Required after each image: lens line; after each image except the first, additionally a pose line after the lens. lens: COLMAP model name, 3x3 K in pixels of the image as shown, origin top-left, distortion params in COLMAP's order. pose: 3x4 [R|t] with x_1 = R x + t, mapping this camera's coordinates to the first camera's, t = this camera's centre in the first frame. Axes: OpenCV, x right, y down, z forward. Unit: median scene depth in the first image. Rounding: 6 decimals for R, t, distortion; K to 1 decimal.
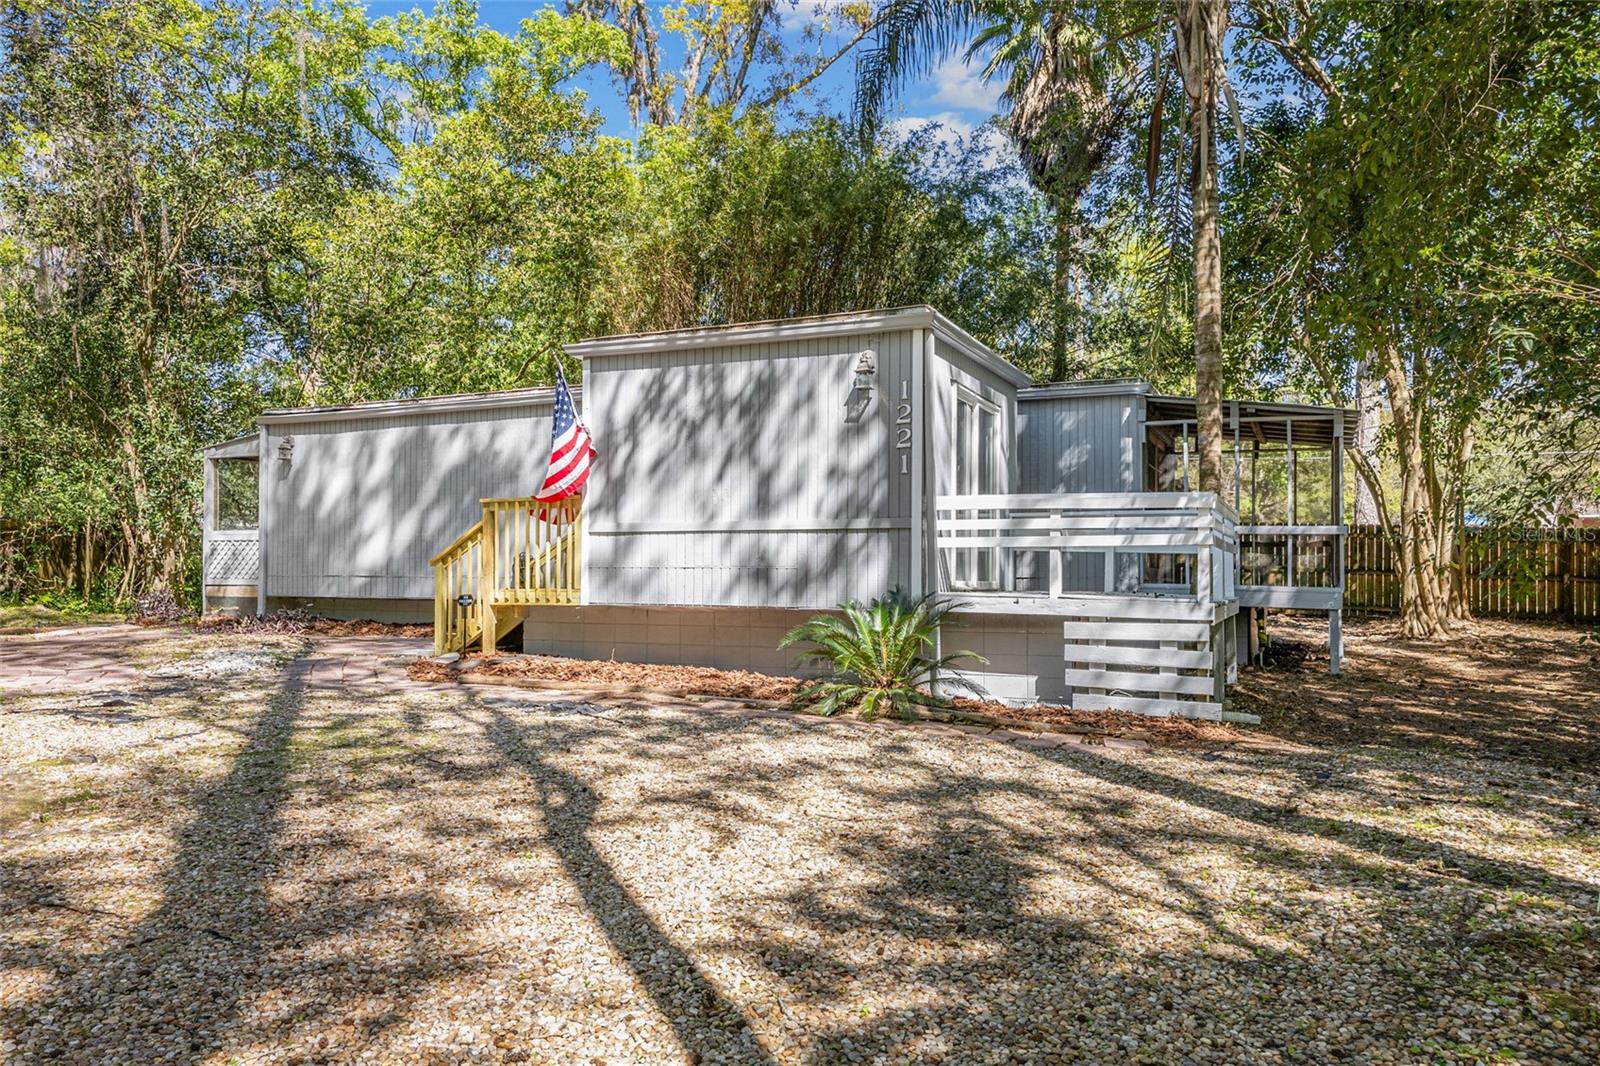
lens RADIAL K [[1083.2, 0, 799.6], [0, 1083.2, 534.8], [0, 0, 1]] dist [-0.034030, -0.000880]
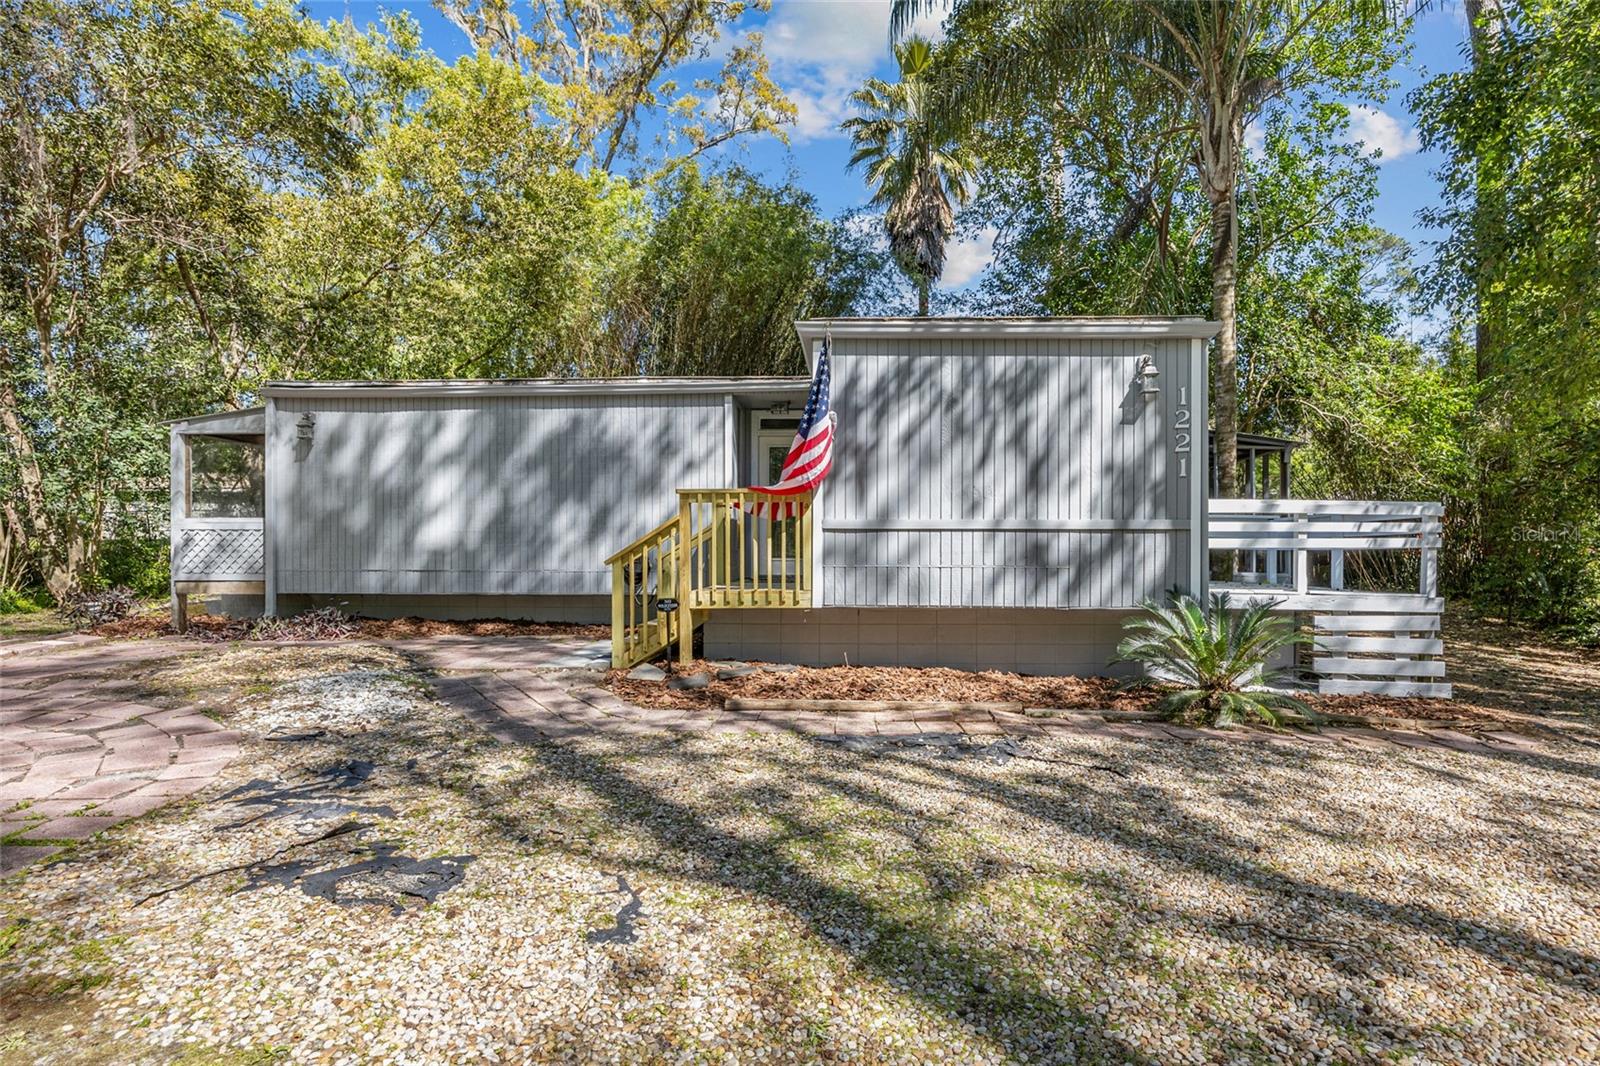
lens RADIAL K [[697.2, 0, 801.4], [0, 697.2, 543.1], [0, 0, 1]] dist [-0.016167, -0.000311]
pose [[0.931476, 0.002648, 0.363793, -0.437837], [-0.012089, 0.999647, 0.023677, -0.003789], [-0.363602, -0.026453, 0.931179, 0.461311]]
